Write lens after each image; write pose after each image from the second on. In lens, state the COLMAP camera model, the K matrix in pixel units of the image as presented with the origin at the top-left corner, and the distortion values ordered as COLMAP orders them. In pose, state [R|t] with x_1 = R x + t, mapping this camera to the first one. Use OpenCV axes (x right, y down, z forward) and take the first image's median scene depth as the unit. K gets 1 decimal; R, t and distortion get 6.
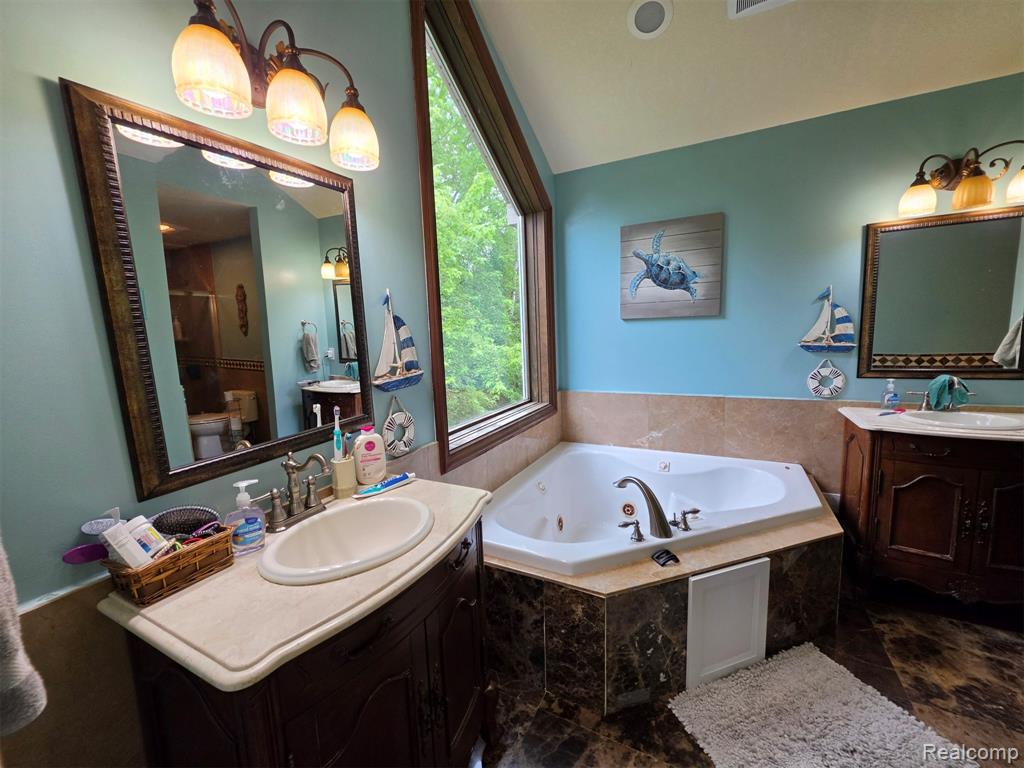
lens RADIAL K [[409.4, 0, 511.4], [0, 409.4, 383.0], [0, 0, 1]] dist [0.001184, 0.000311]
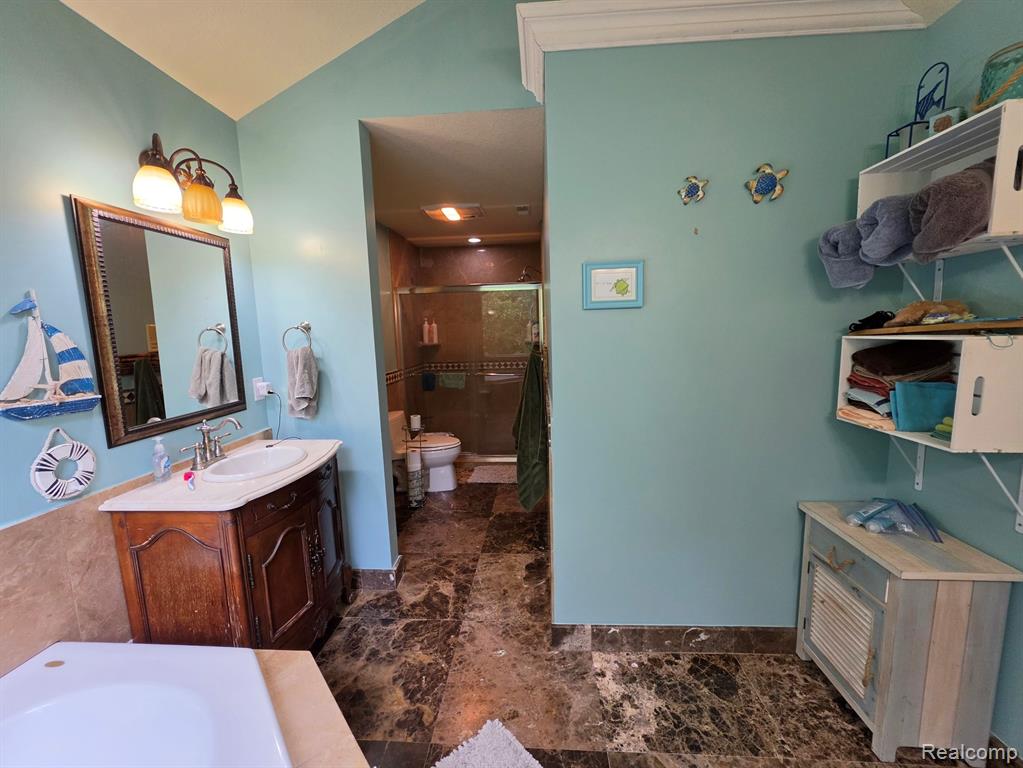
lens RADIAL K [[409.0, 0, 513.1], [0, 409.0, 382.6], [0, 0, 1]] dist [0.001184, 0.000311]
pose [[-0.392392, -0.067638, 0.917308, 0.051373], [0.161252, 0.976789, 0.141002, -0.097771], [-0.905553, 0.203246, -0.372377, 0.660708]]
